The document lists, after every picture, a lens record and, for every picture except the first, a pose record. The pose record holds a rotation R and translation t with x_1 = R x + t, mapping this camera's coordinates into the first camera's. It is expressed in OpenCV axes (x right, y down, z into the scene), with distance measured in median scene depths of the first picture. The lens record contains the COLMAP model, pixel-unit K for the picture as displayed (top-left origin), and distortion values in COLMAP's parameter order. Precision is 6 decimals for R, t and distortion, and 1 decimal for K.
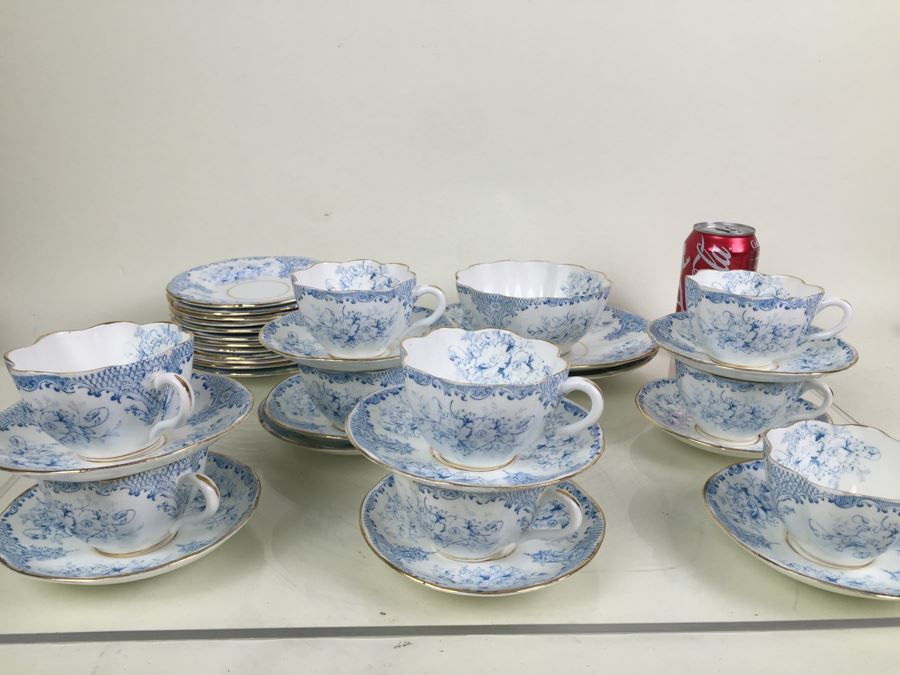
lens RADIAL K [[698.7, 0, 462.9], [0, 698.7, 354.9], [0, 0, 1]] dist [0.051475, -0.001196]
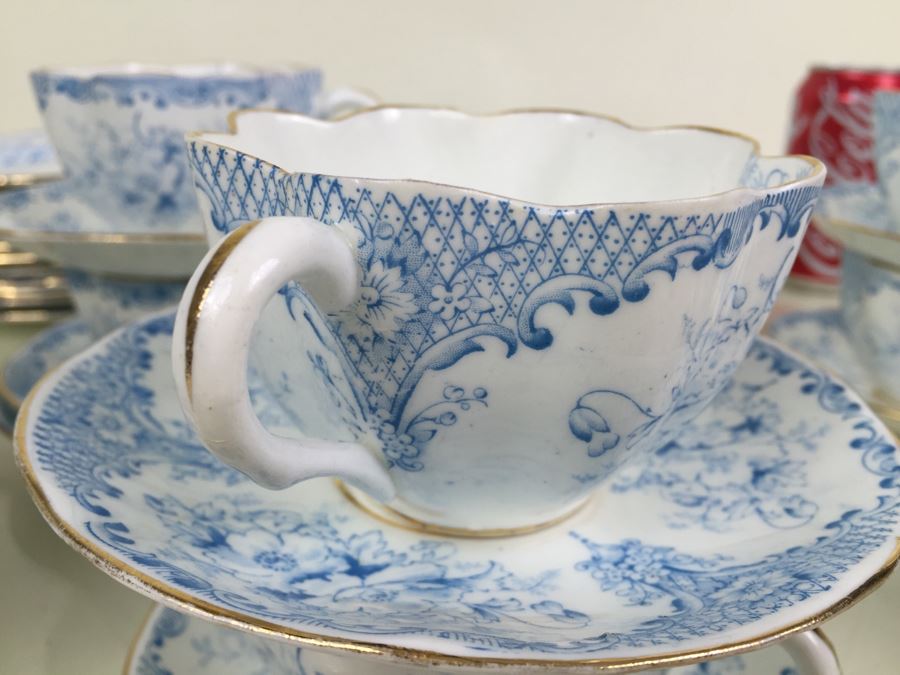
lens RADIAL K [[779.7, 0, 450.0], [0, 779.7, 337.5], [0, 0, 1]] dist [0.091913, -0.197422]
pose [[0.999379, -0.015462, 0.031672, -0.002394], [0.015399, 0.999879, 0.002232, 0.073965], [-0.031703, -0.001743, 0.999496, 0.611929]]
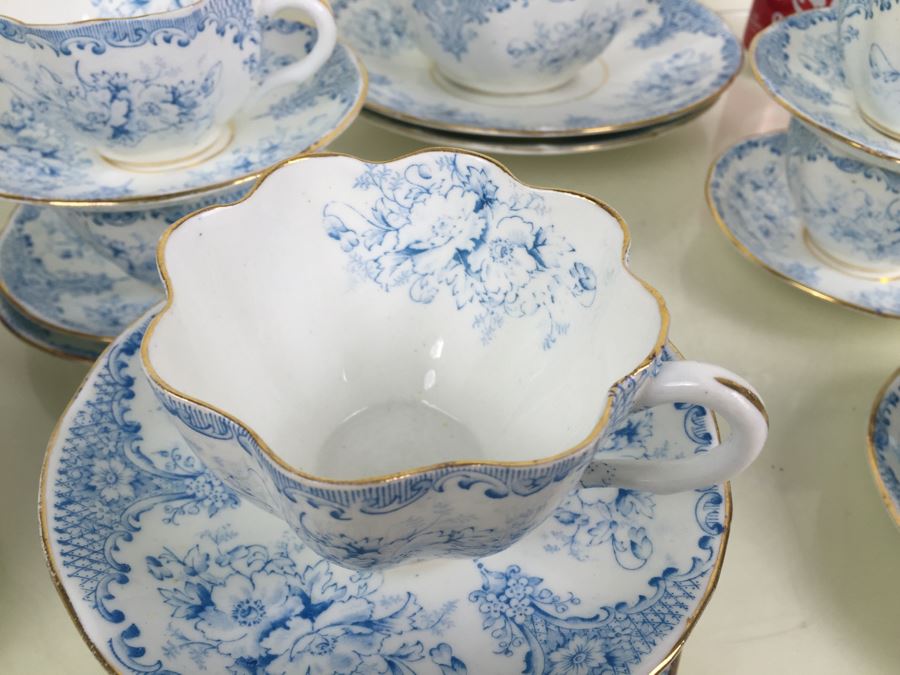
lens RADIAL K [[760.8, 0, 448.8], [0, 760.8, 325.7], [0, 0, 1]] dist [0.083964, -0.133895]
pose [[0.998876, -0.036622, 0.030102, 0.033316], [0.022197, 0.922388, 0.385626, -0.110643], [-0.041888, -0.384524, 0.922164, 0.594746]]
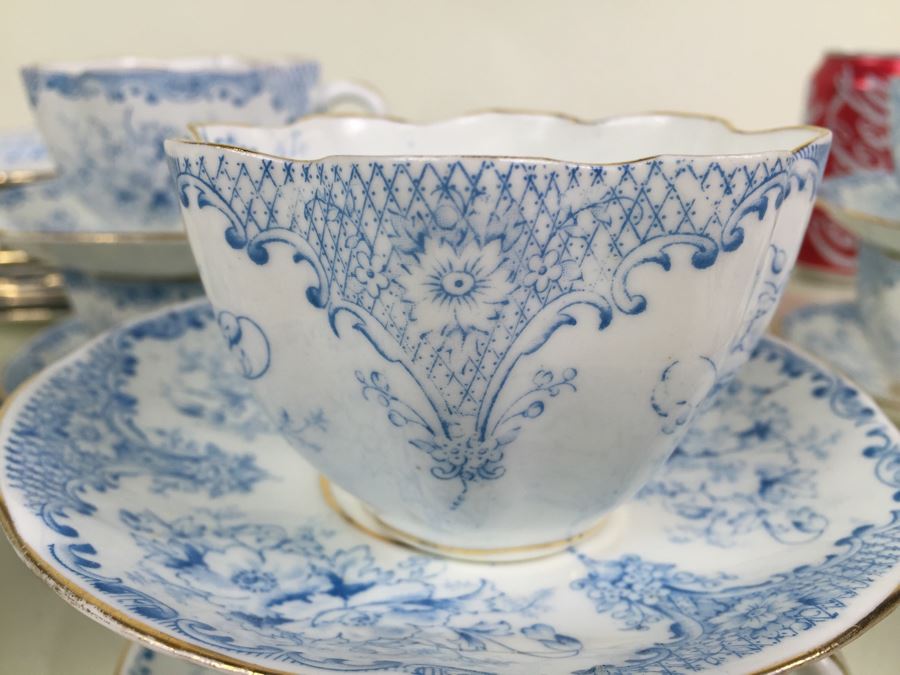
lens RADIAL K [[784.7, 0, 450.9], [0, 784.7, 340.1], [0, 0, 1]] dist [0.074894, -0.177105]
pose [[0.999670, -0.021822, 0.013570, 0.007436], [0.021594, 0.999627, 0.016692, 0.068686], [-0.013930, -0.016394, 0.999769, 0.624859]]
